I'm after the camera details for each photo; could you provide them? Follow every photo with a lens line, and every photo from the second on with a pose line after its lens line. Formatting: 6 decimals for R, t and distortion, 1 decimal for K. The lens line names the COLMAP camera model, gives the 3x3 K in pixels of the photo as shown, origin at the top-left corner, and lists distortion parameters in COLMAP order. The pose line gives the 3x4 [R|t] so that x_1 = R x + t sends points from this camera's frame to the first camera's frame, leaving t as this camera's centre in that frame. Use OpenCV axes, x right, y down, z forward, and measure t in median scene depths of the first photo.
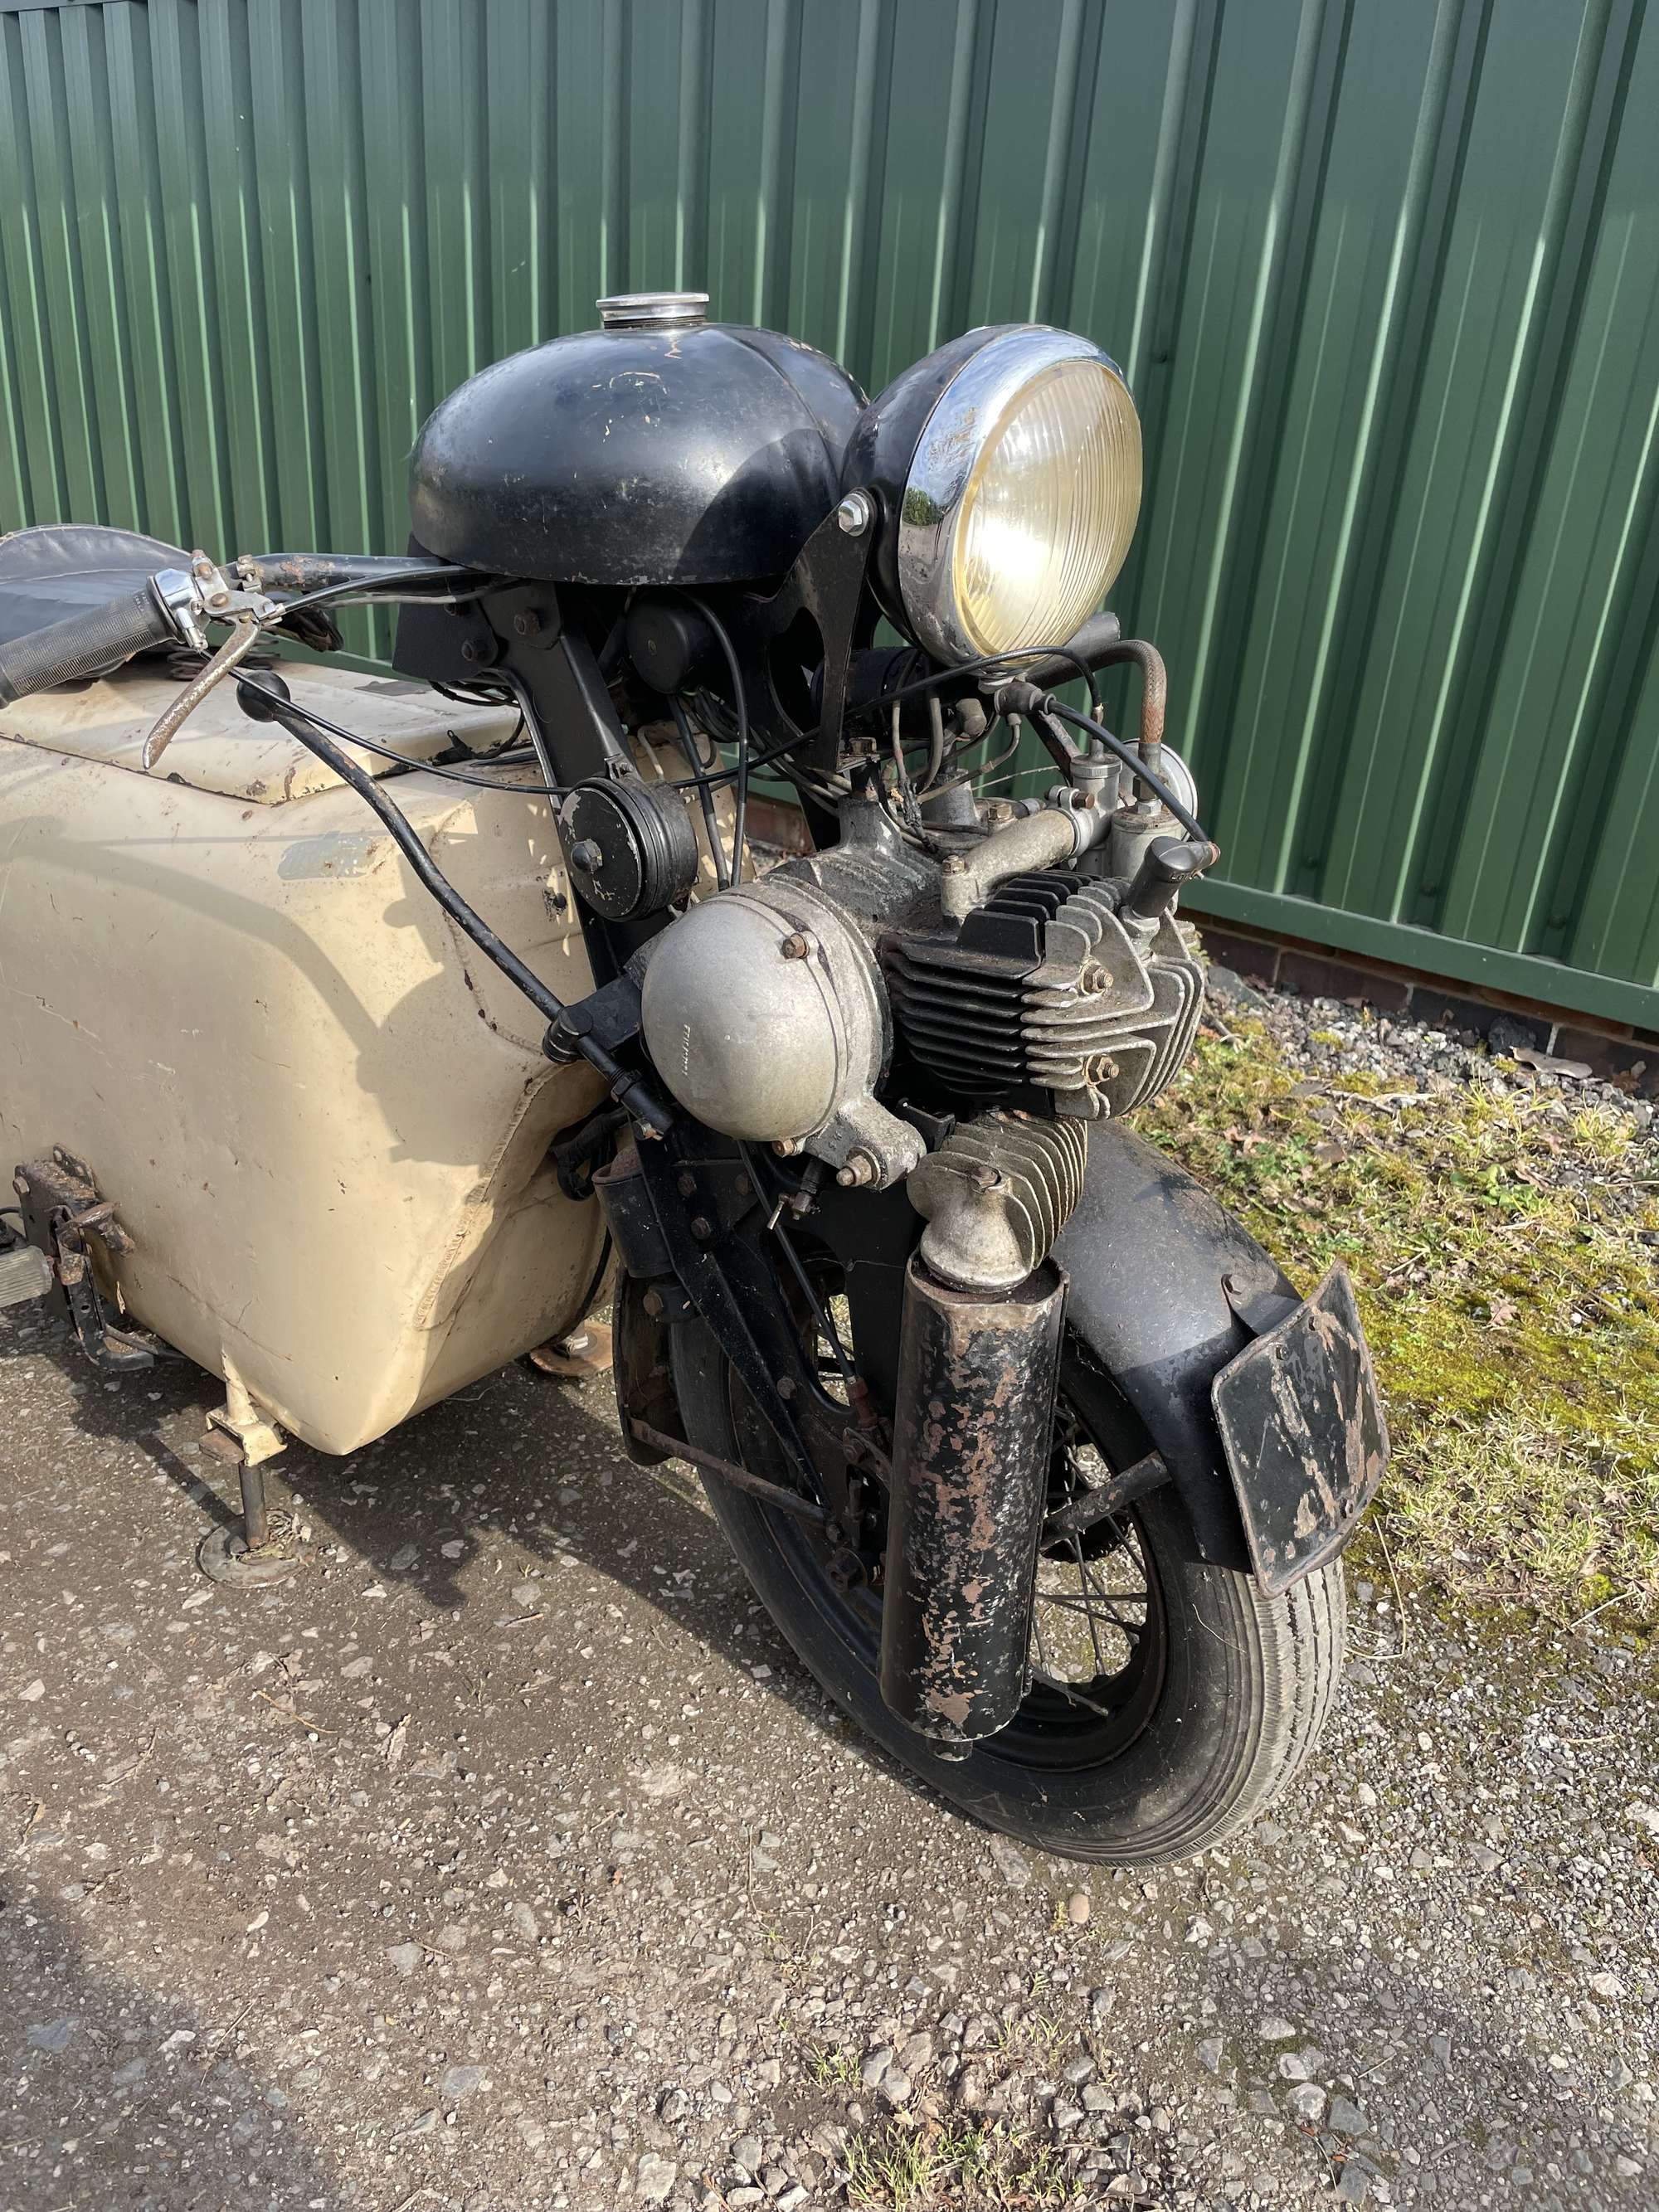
lens RADIAL K [[1659.0, 0, 829.5], [0, 1659.0, 1106.0], [0, 0, 1]] dist [0.083713, -0.114522]
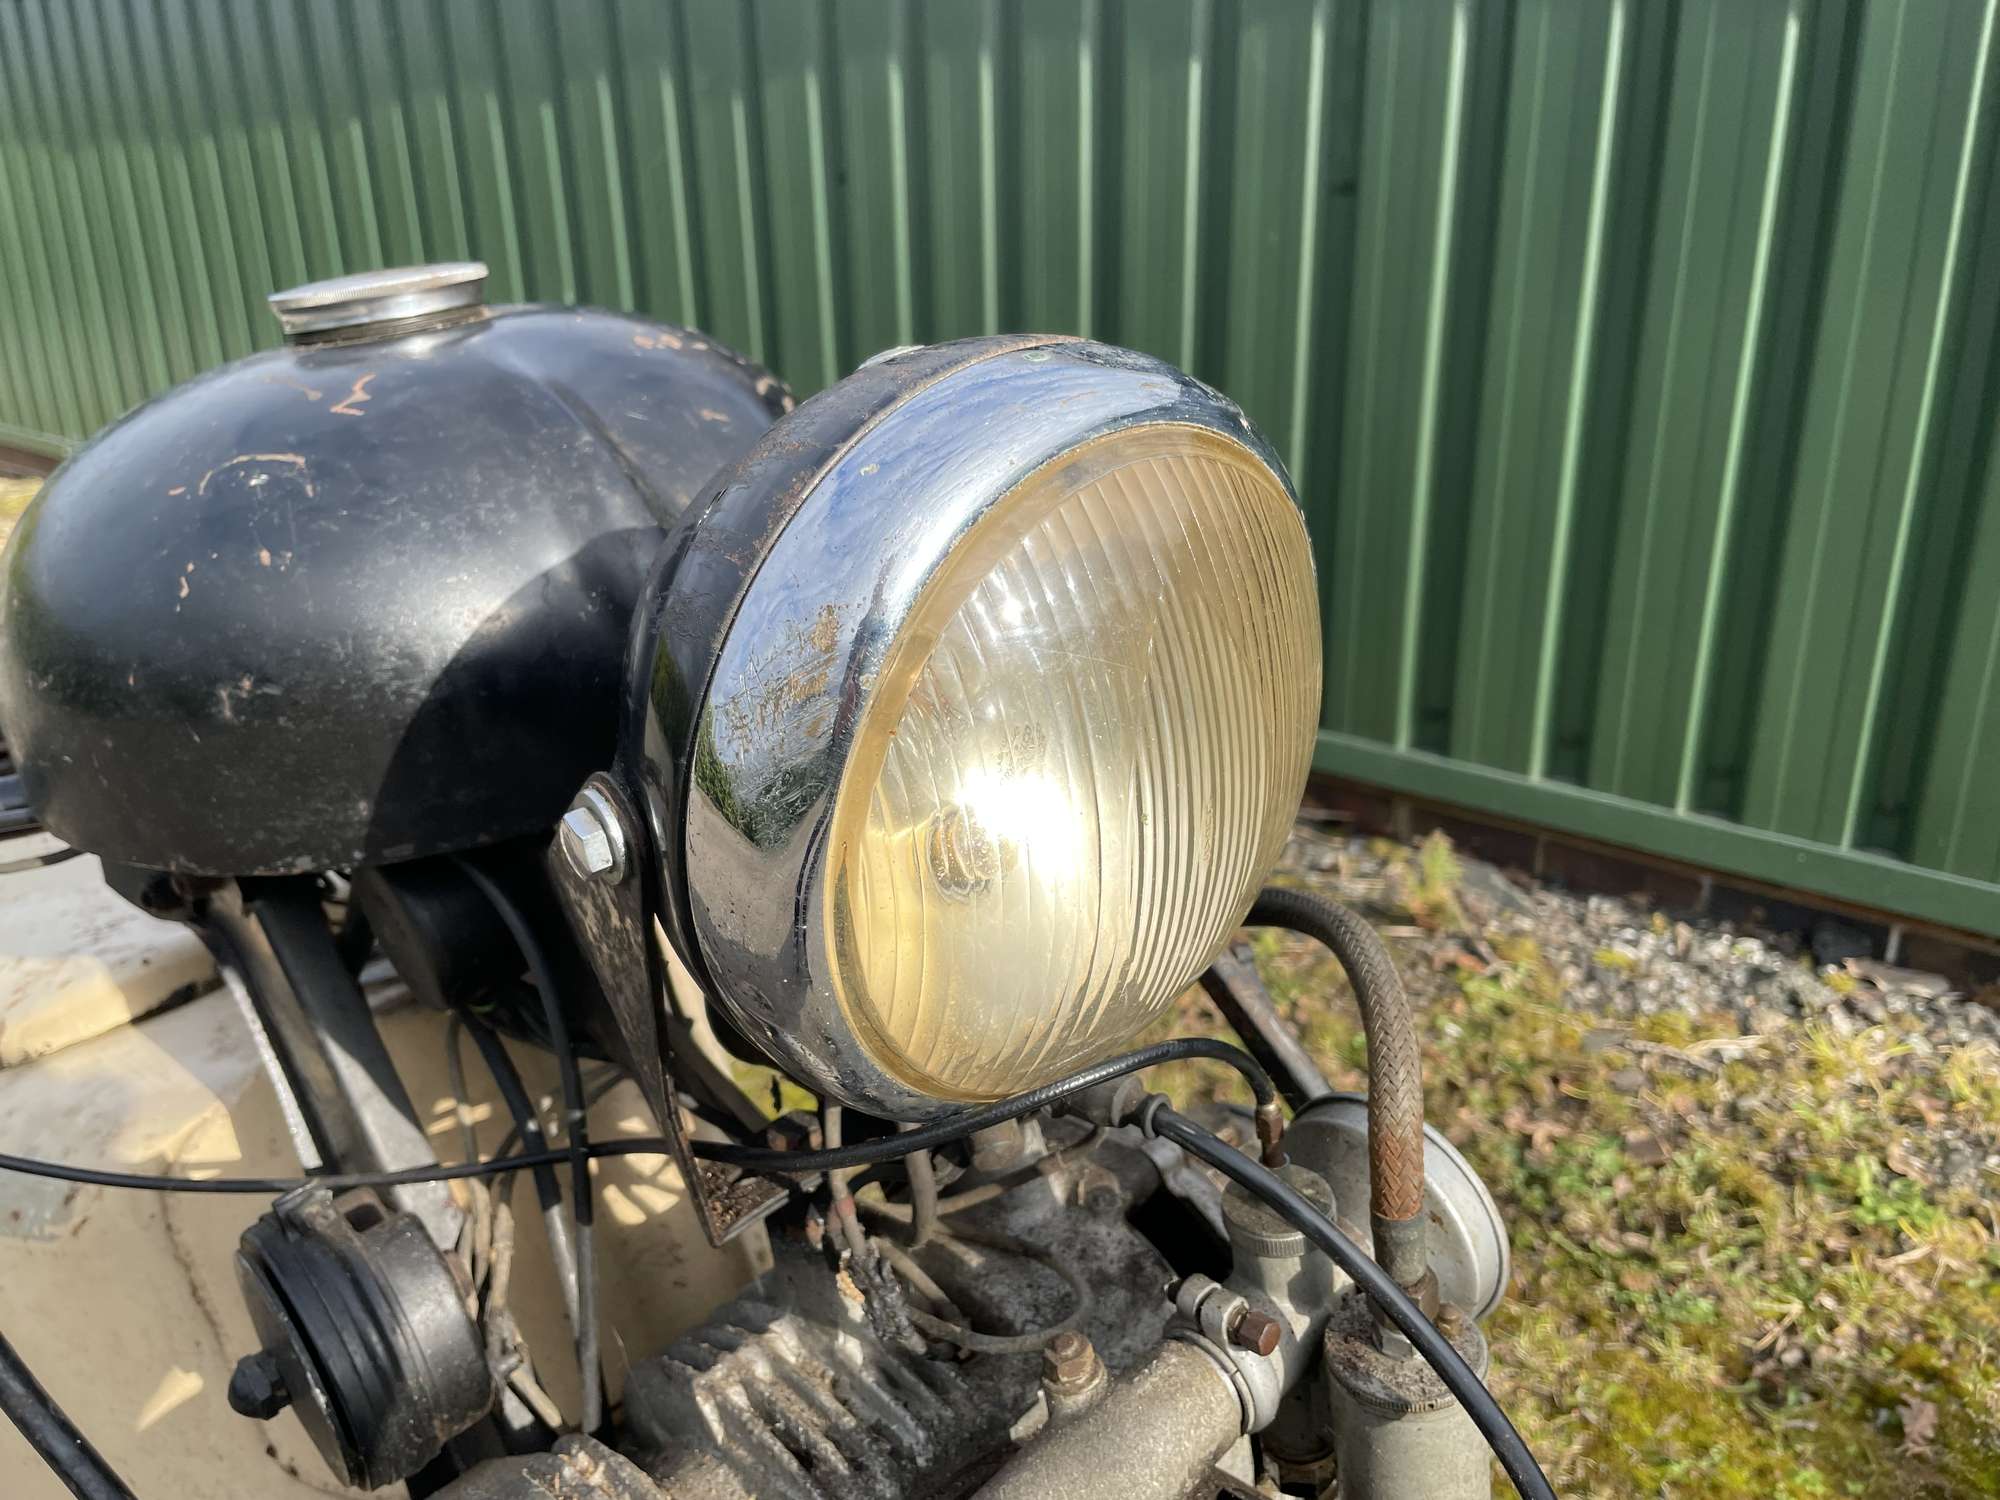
lens RADIAL K [[1526.7, 0, 977.8], [0, 1526.7, 753.8], [0, 0, 1]] dist [0.051338, -0.091700]
pose [[0.994999, -0.072784, -0.068402, 0.079188], [0.068153, 0.995371, -0.067760, -0.208378], [0.073017, 0.062759, 0.995354, 0.392621]]
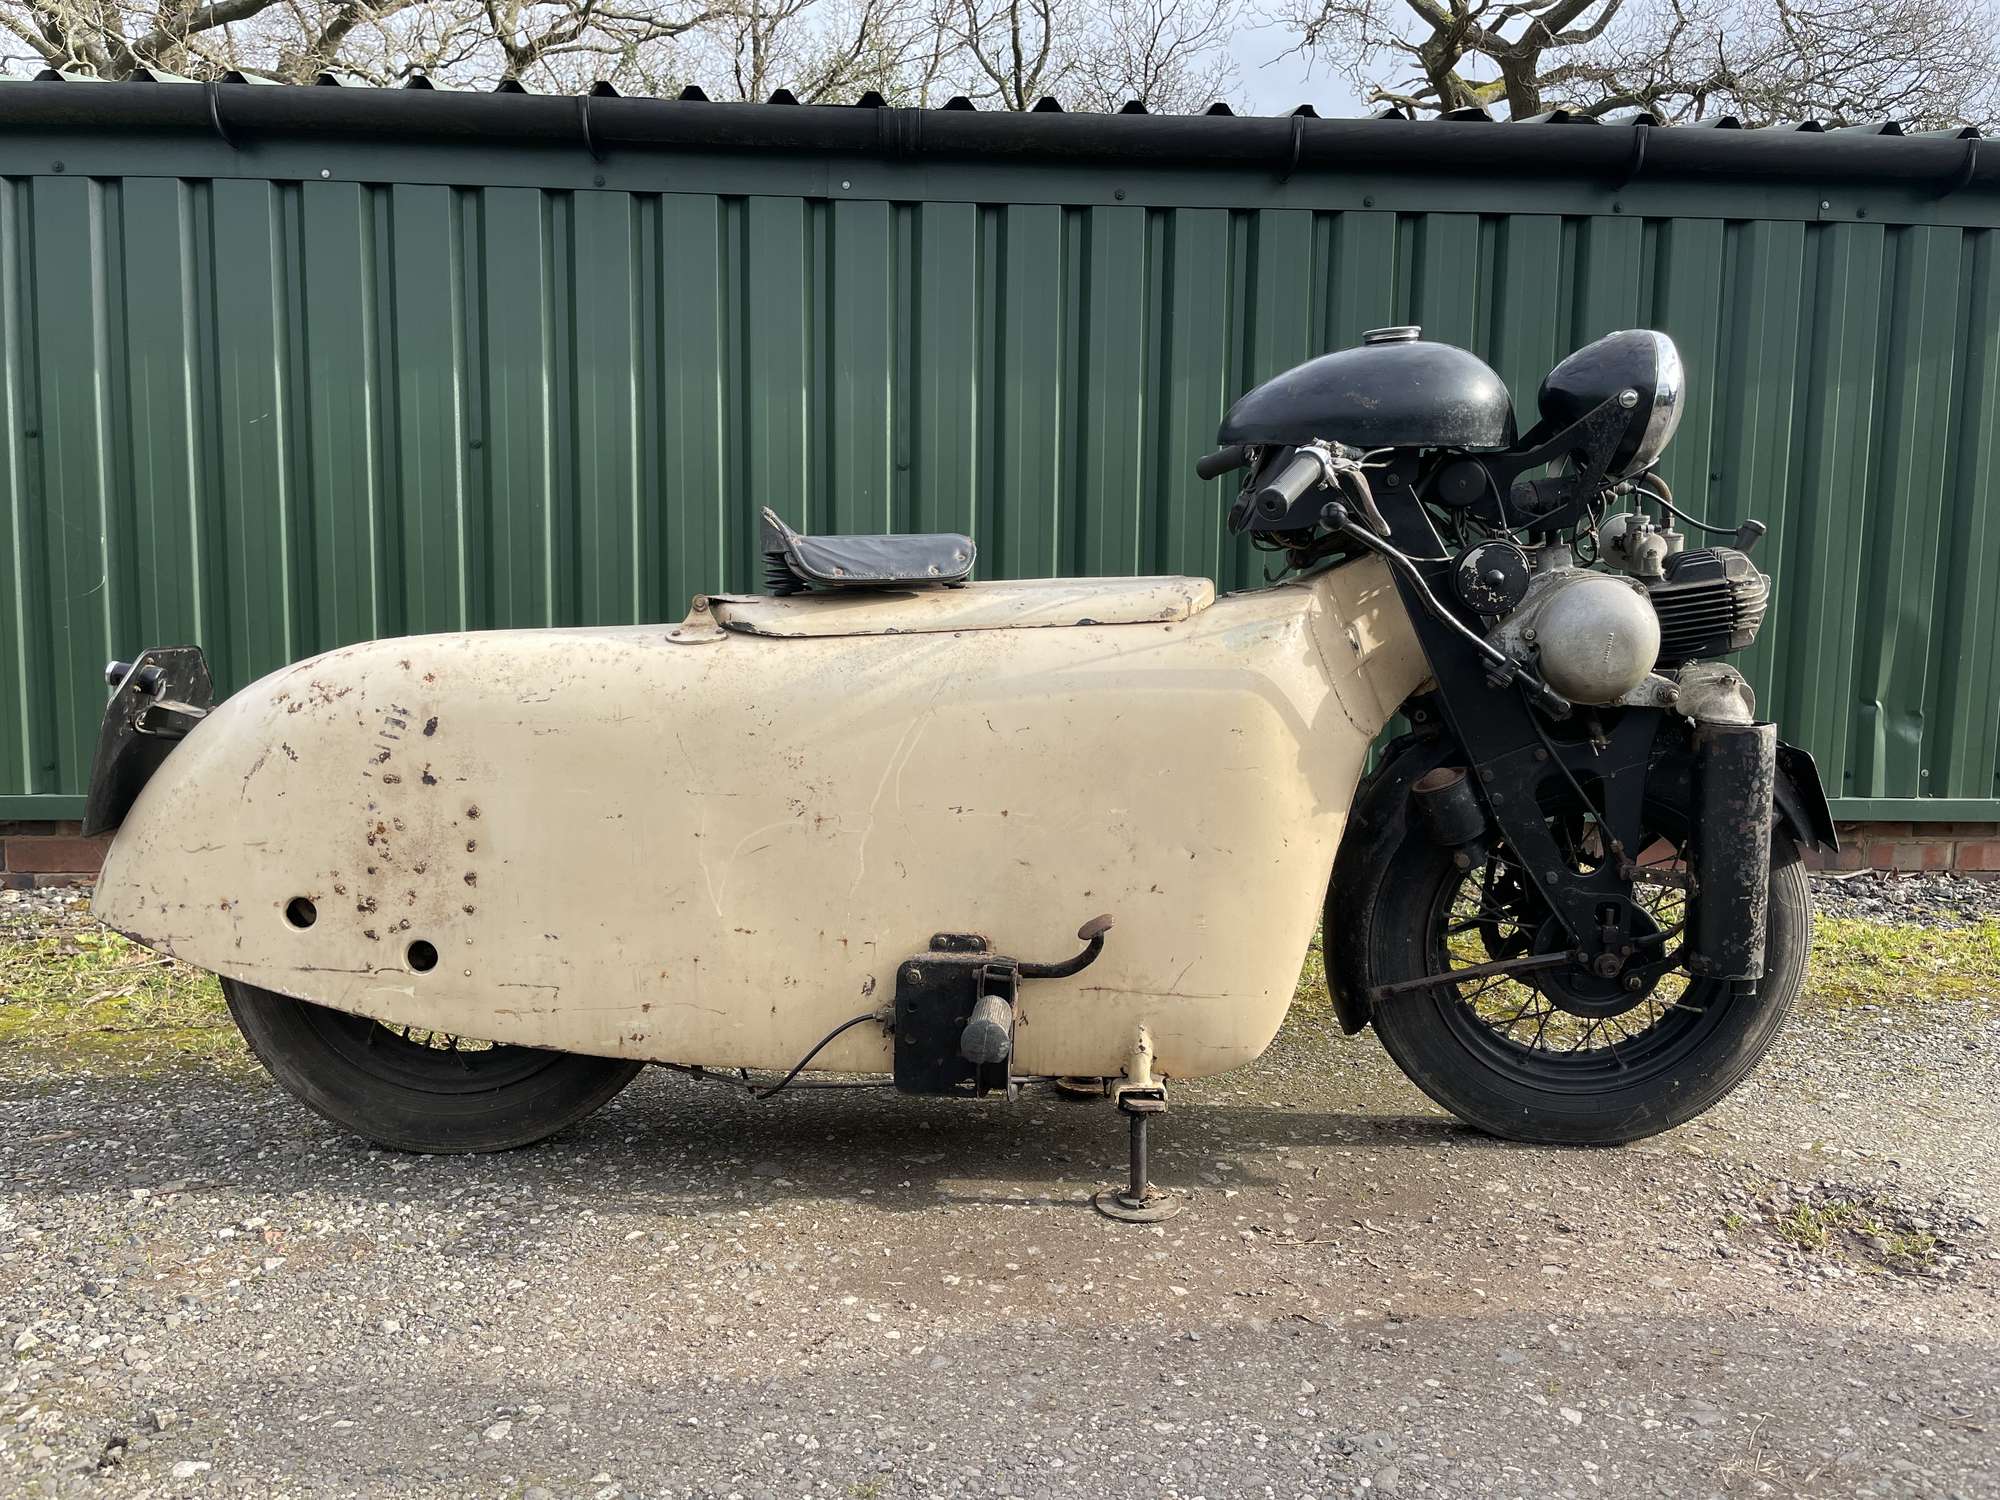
lens RADIAL K [[1499.9, 0, 1000.0], [0, 1499.9, 750.0], [0, 0, 1]] dist [0.083713, -0.114522]
pose [[0.746496, -0.122010, 0.654107, -1.241835], [0.312644, 0.932087, -0.182941, 0.125165], [-0.587364, 0.341068, 0.733945, 0.081442]]
